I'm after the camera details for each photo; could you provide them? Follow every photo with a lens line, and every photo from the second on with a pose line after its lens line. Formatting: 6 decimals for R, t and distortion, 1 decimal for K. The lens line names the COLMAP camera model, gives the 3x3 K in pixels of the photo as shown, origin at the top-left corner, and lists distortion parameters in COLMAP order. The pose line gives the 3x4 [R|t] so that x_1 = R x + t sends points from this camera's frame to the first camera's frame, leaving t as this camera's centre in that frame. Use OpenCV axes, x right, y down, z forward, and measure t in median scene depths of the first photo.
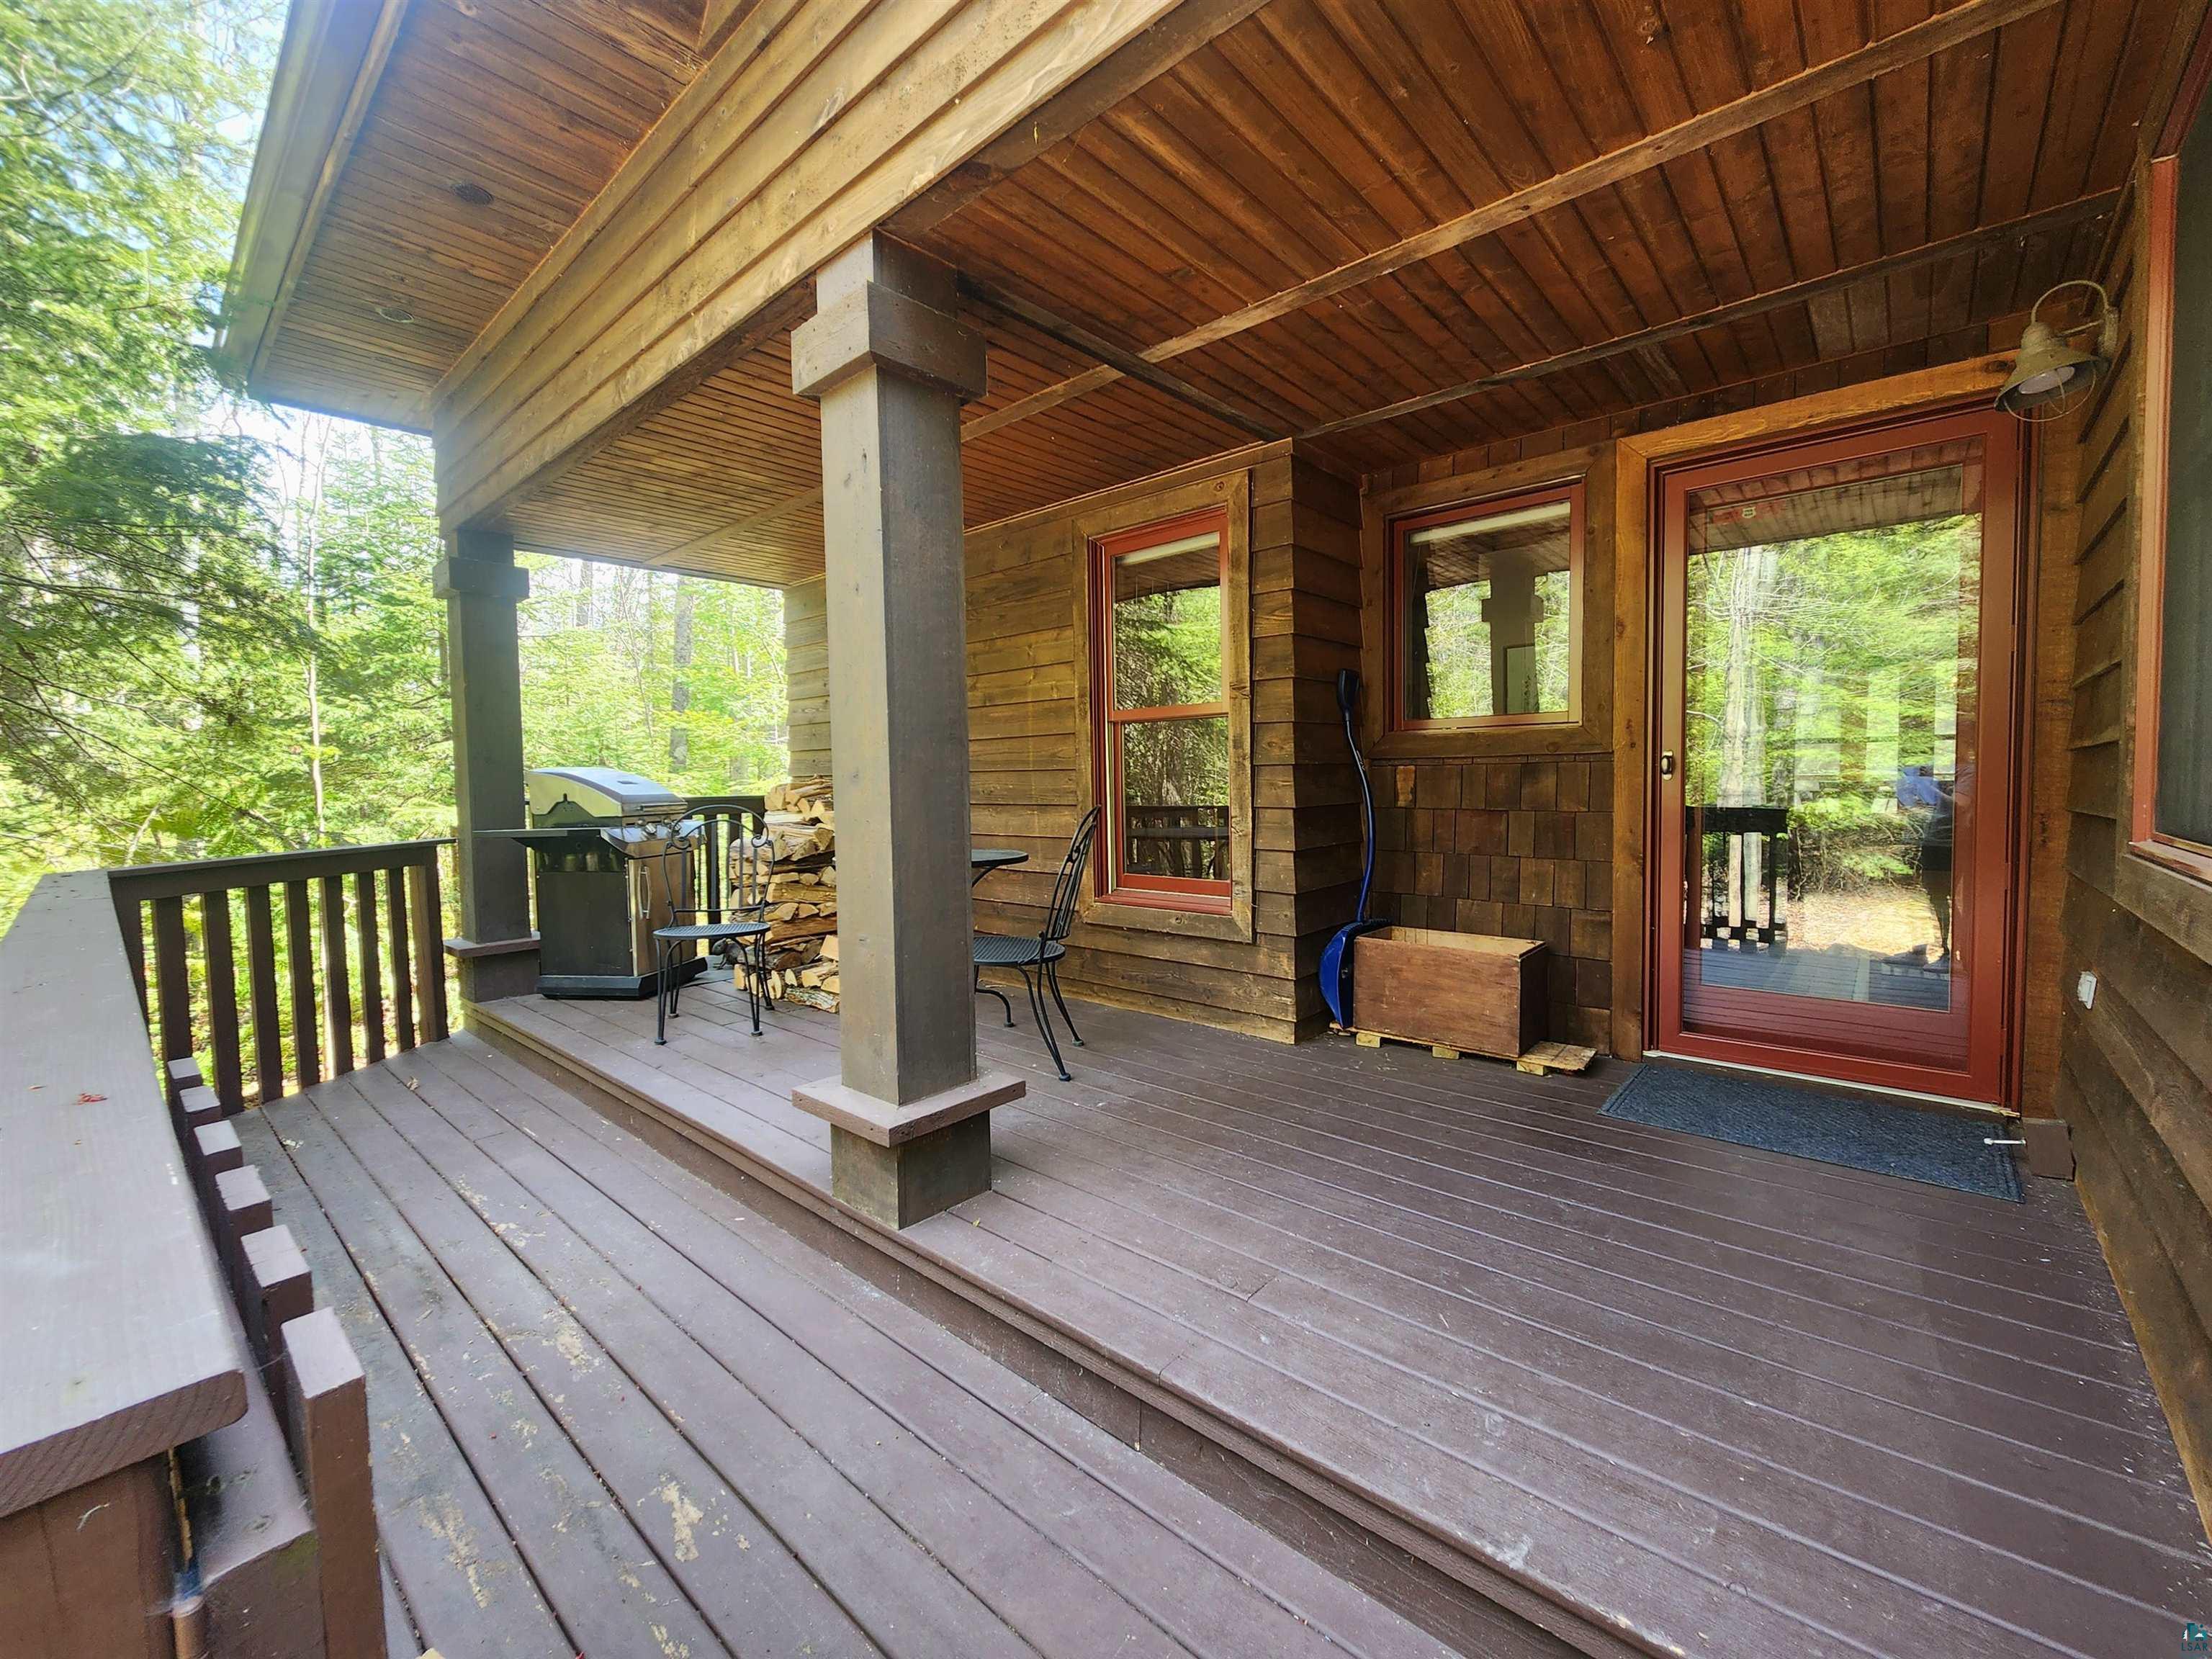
lens RADIAL K [[902.9, 0, 1103.9], [0, 902.9, 827.3], [0, 0, 1]] dist [-0.000106, -0.000021]
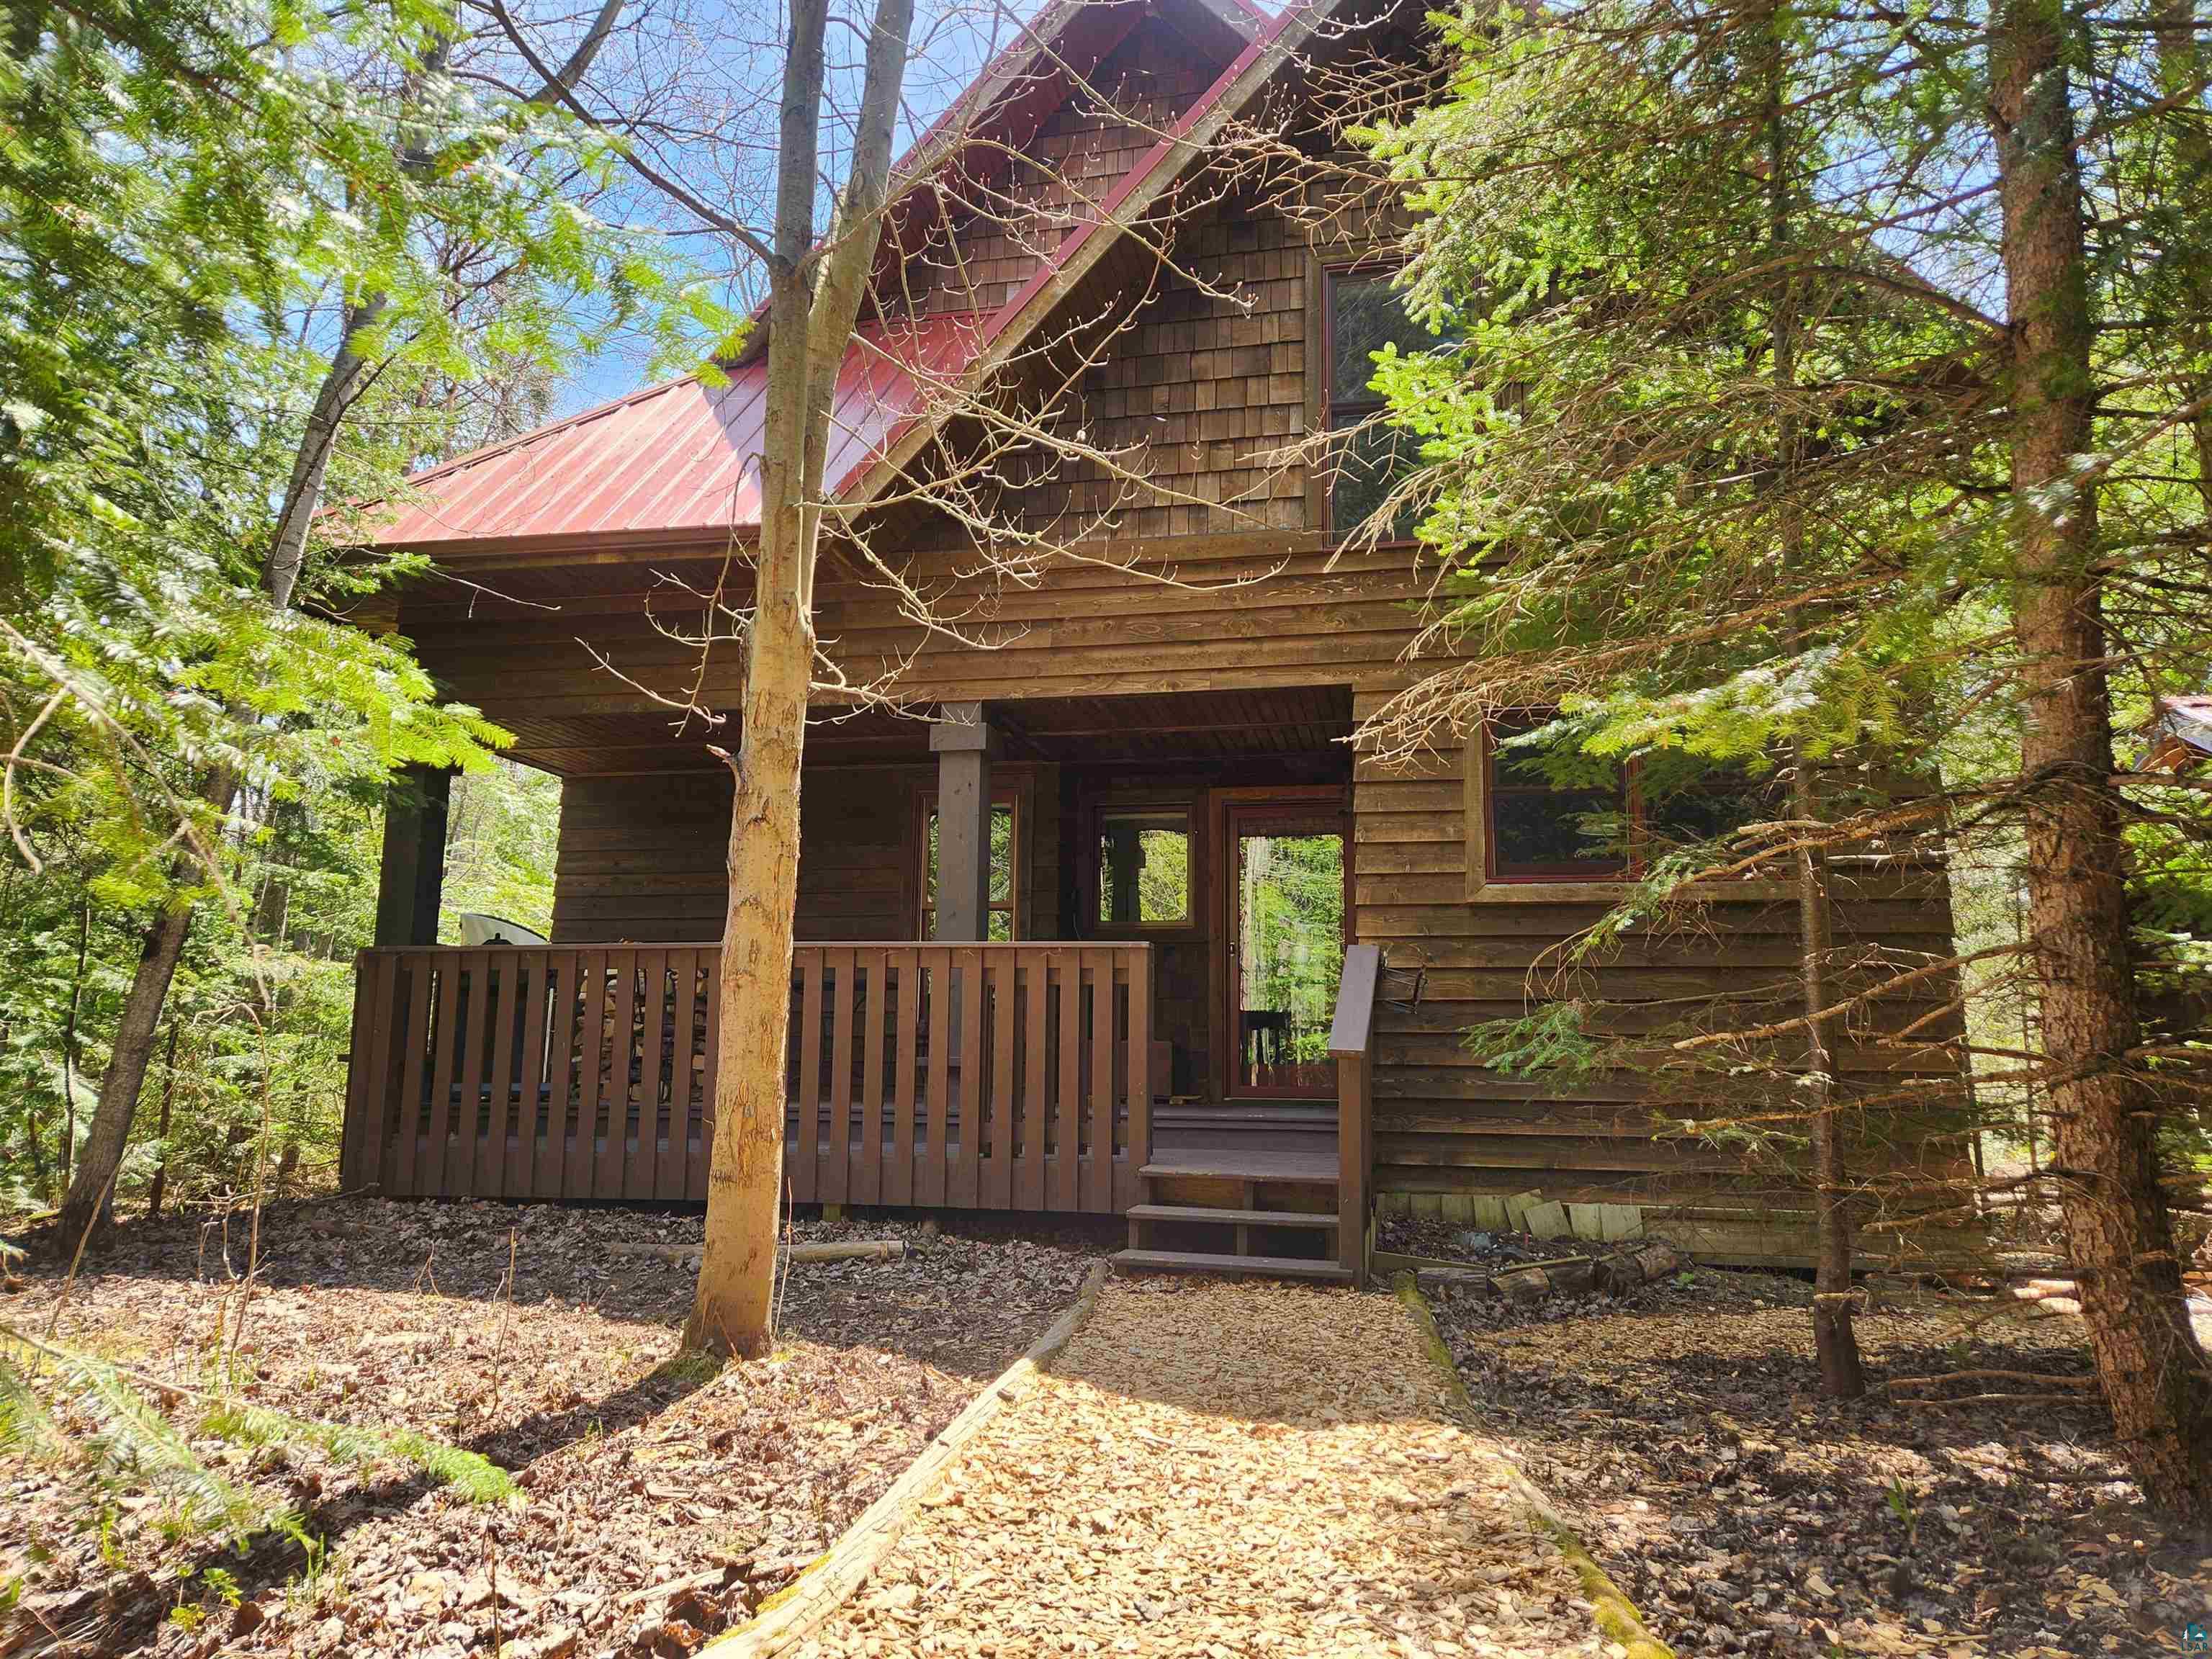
lens RADIAL K [[1472.6, 0, 1110.8], [0, 1472.6, 834.3], [0, 0, 1]] dist [0.090705, -0.093396]
pose [[0.863595, 0.099024, 0.494367, -0.864400], [0.000265, 0.980434, -0.196847, 0.223882], [-0.504187, 0.170127, 0.846671, -1.156431]]
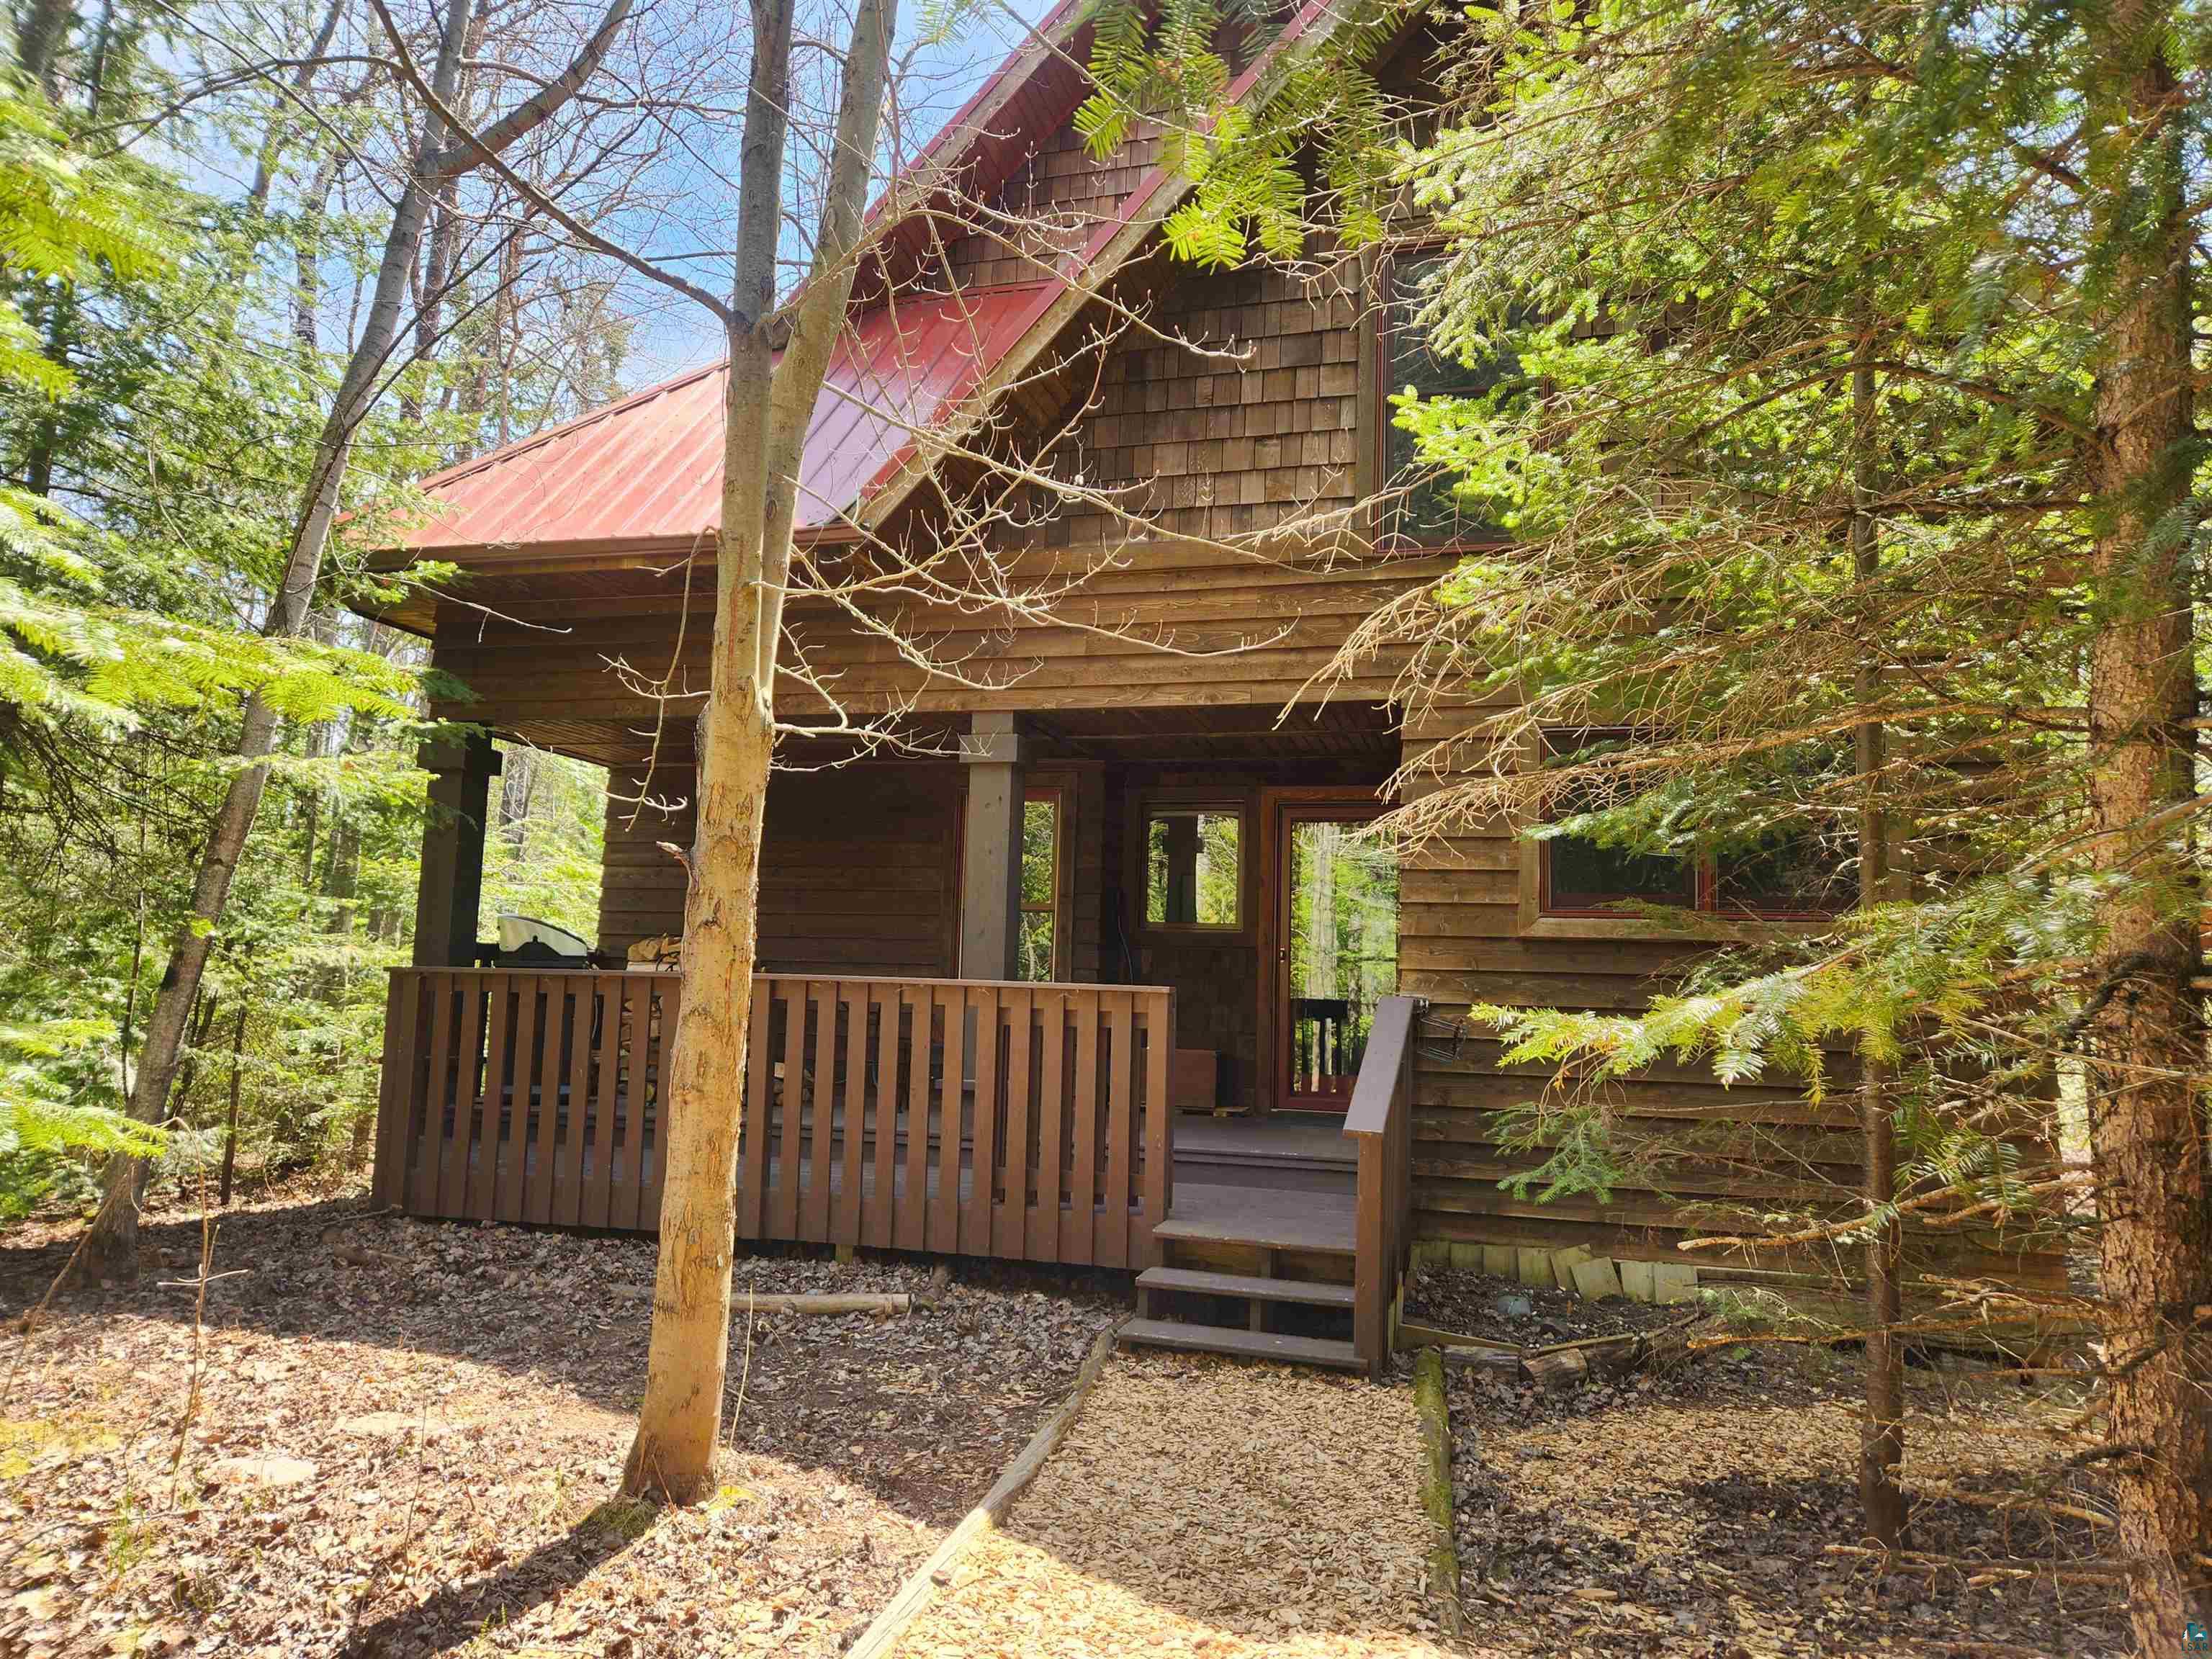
lens RADIAL K [[1474.2, 0, 1101.7], [0, 1474.2, 826.1], [0, 0, 1]] dist [0.086450, -0.095976]
pose [[0.896178, 0.086909, 0.435100, -0.774105], [-0.022491, 0.988266, -0.151075, 0.100510], [-0.443125, 0.125605, 0.887617, -1.147754]]
